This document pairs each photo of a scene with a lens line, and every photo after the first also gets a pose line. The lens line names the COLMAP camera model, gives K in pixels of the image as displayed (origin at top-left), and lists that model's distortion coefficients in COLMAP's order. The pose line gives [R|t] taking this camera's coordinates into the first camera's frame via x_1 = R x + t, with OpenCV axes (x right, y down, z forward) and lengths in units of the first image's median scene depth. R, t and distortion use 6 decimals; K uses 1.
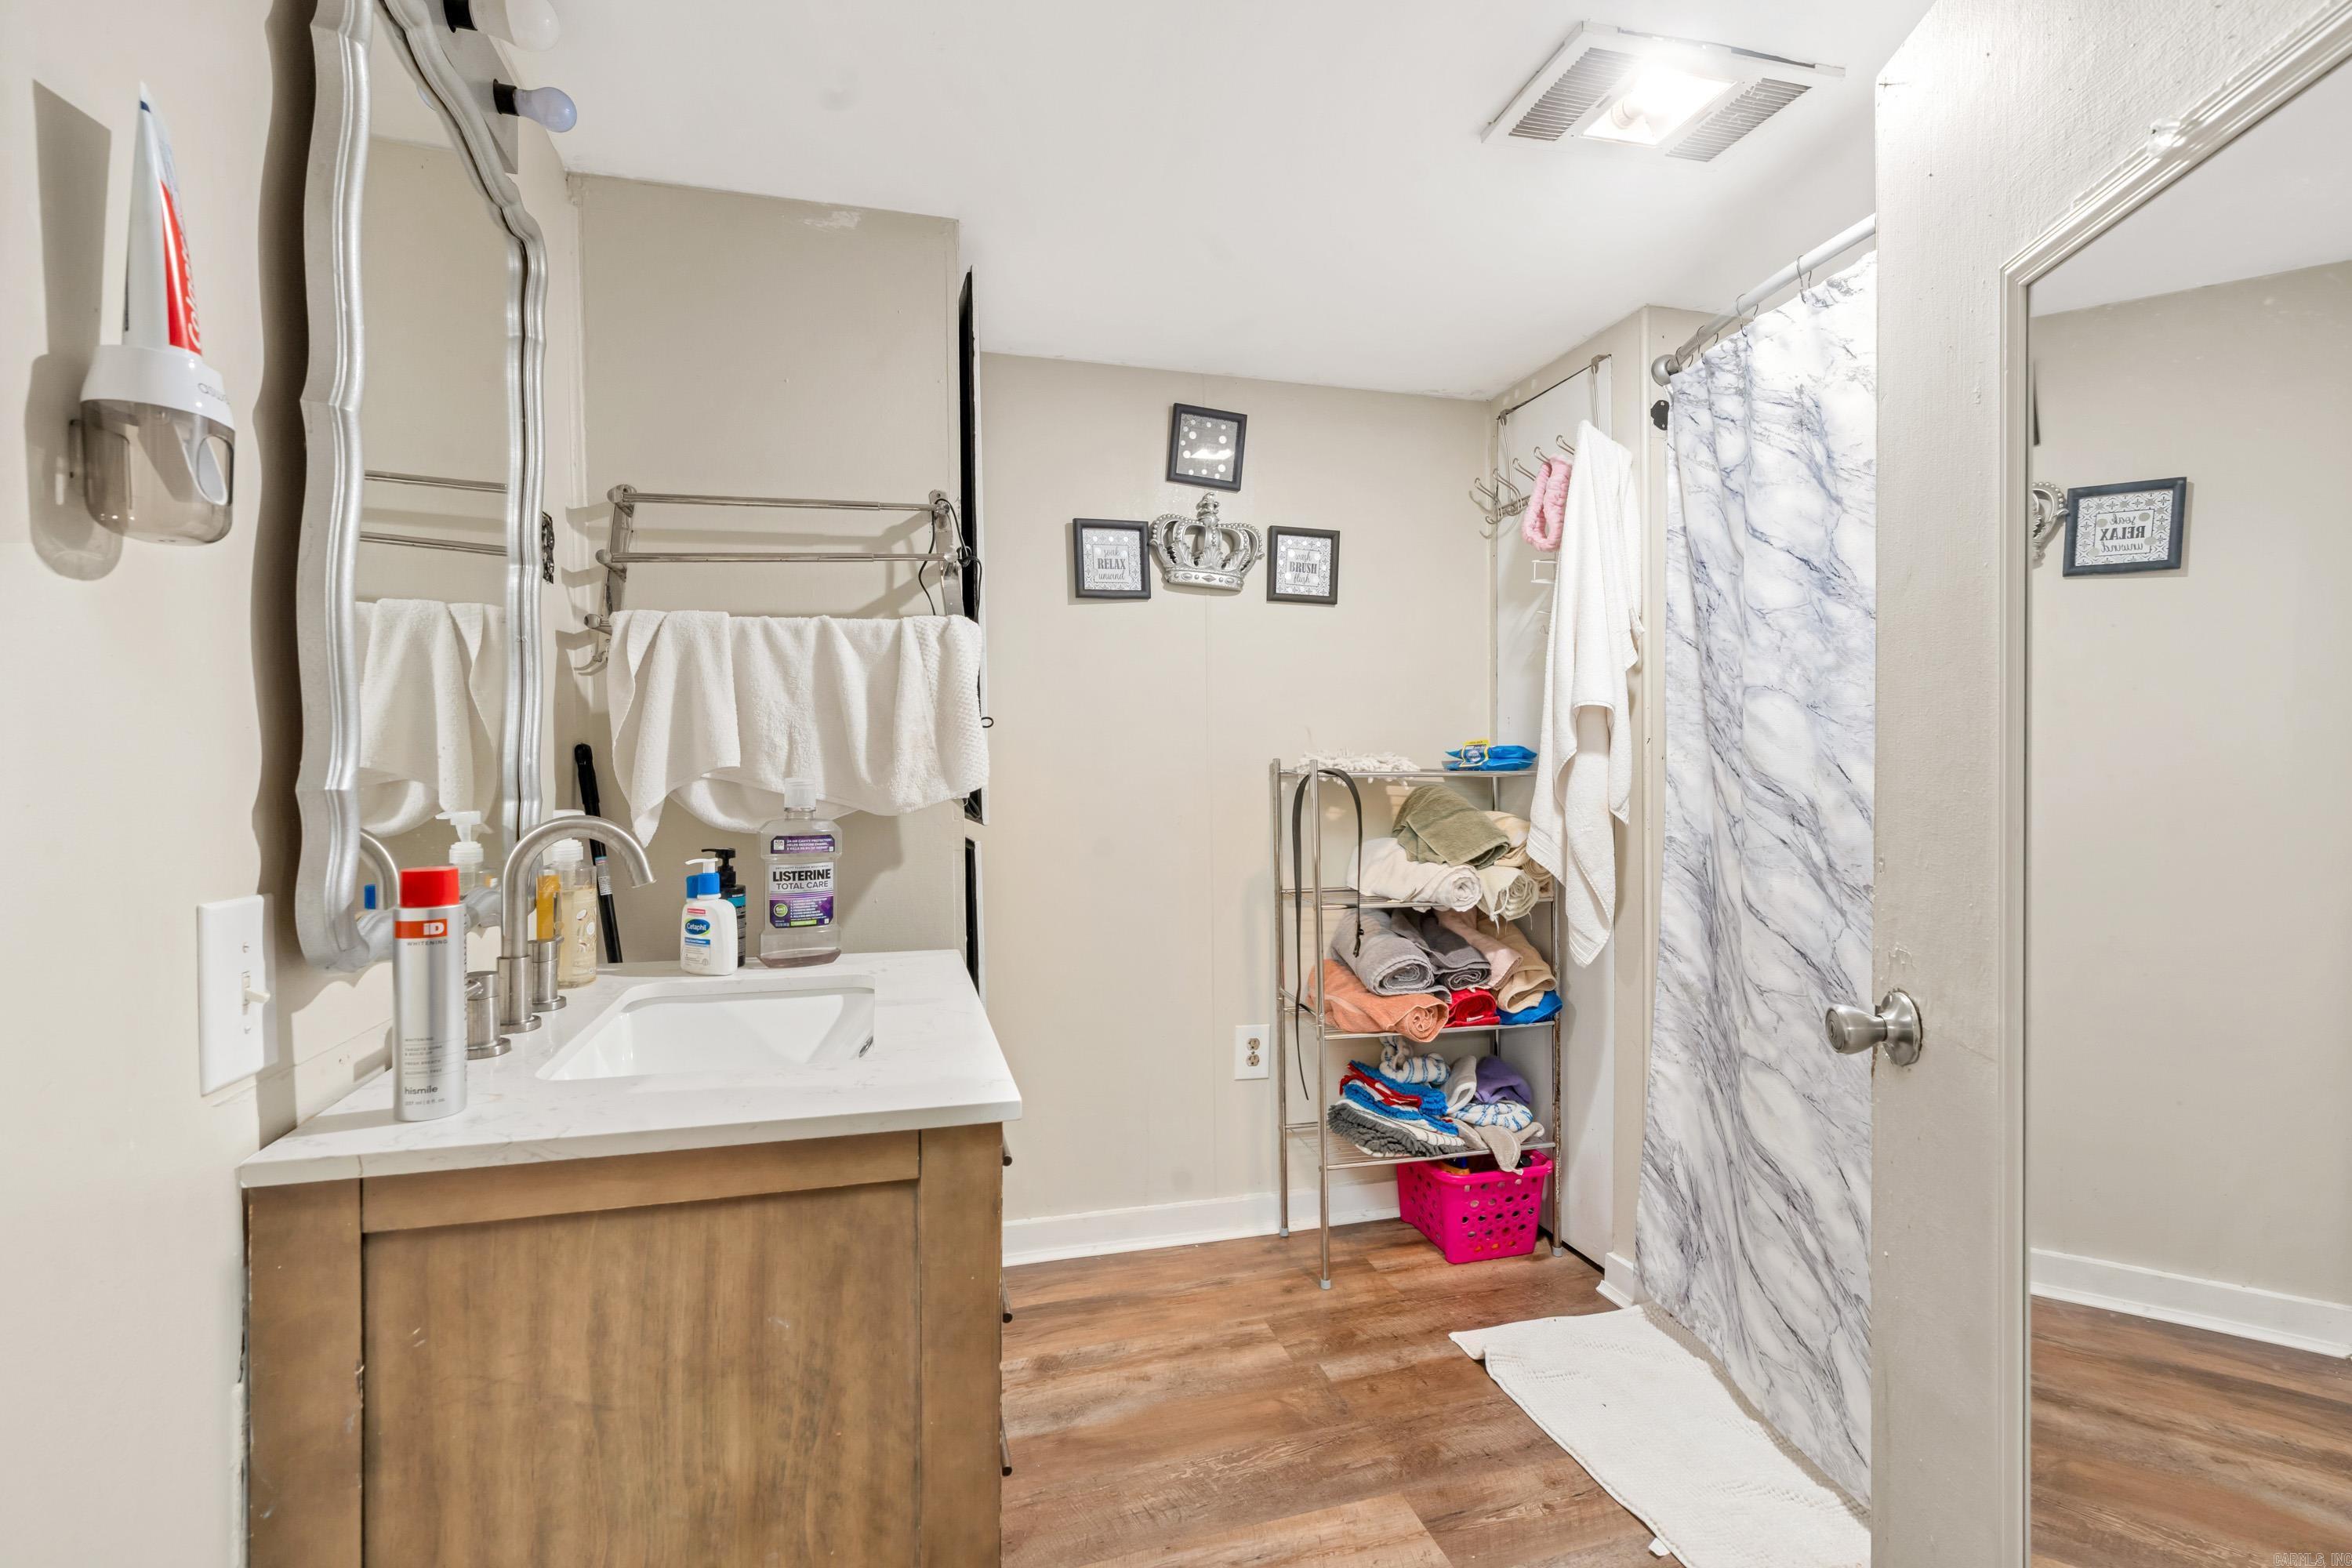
lens RADIAL K [[1082.4, 0, 1180.1], [0, 1082.4, 764.9], [0, 0, 1]] dist [-0.002842, -0.000076]
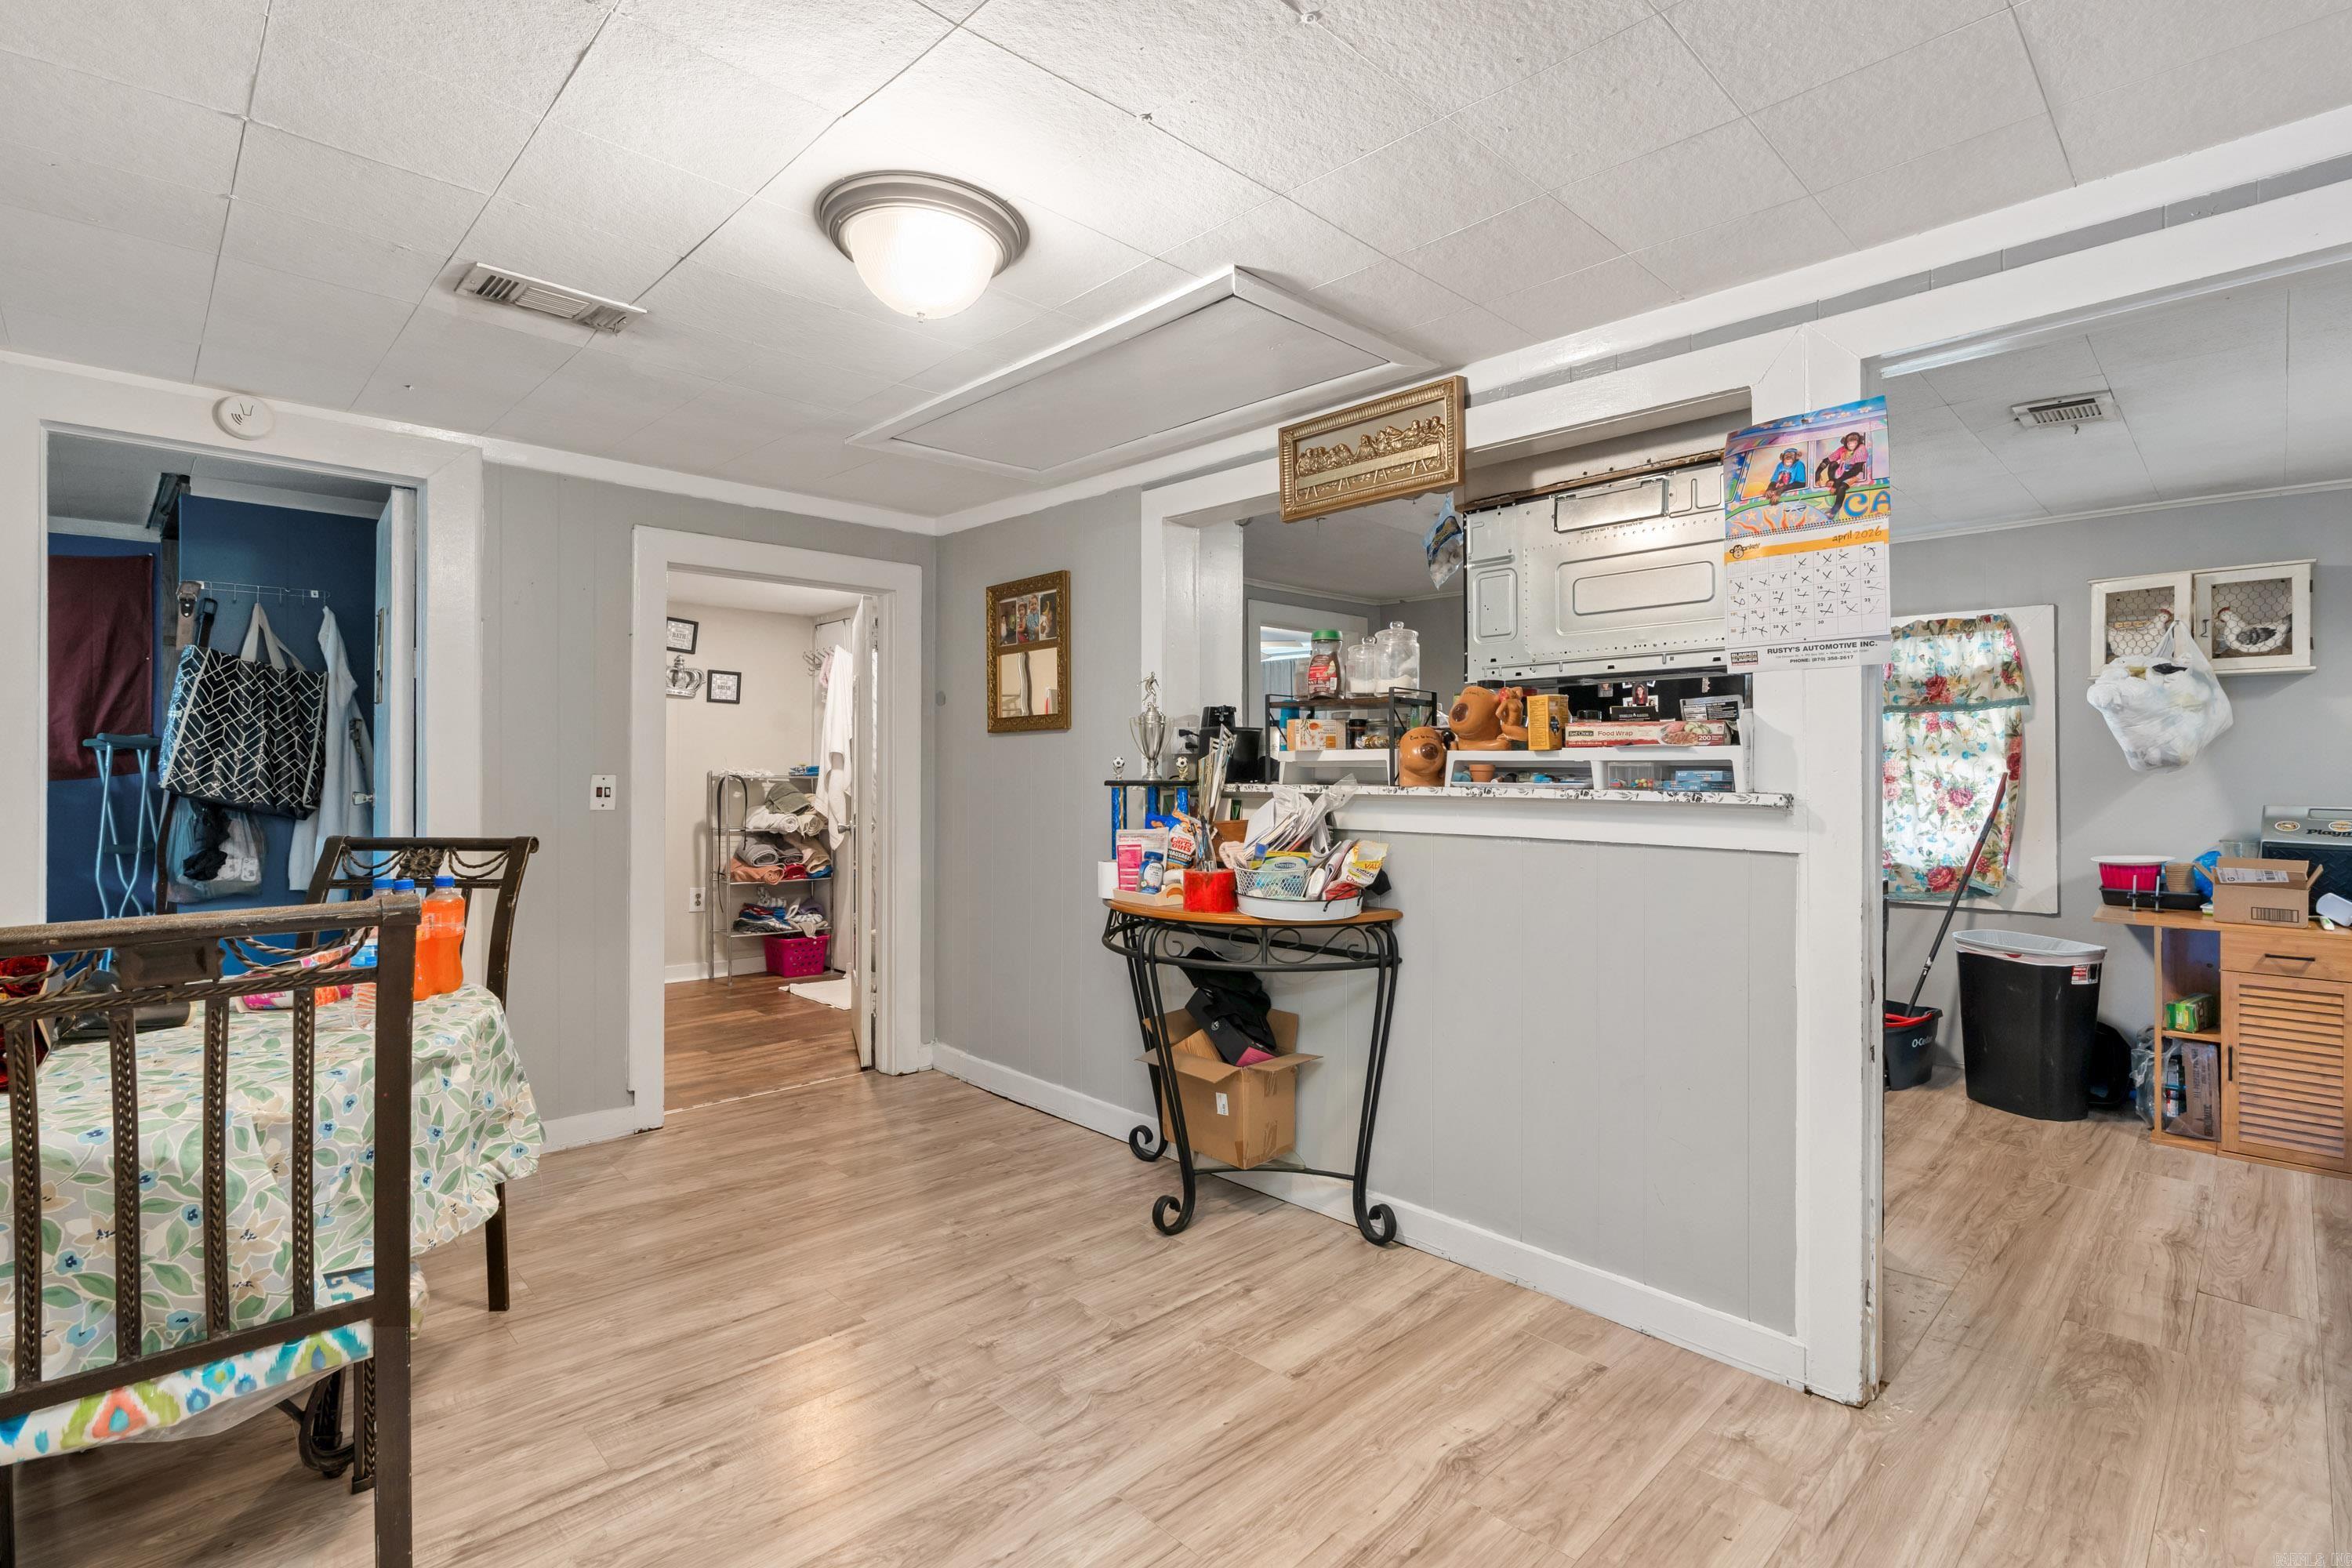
lens RADIAL K [[1082.4, 0, 1180.1], [0, 1082.4, 764.9], [0, 0, 1]] dist [-0.002842, -0.000076]
pose [[0.878780, 0.012264, 0.477069, -0.136555], [-0.005620, 0.999866, -0.015351, 0.011994], [-0.477193, 0.010809, 0.878732, -1.562859]]
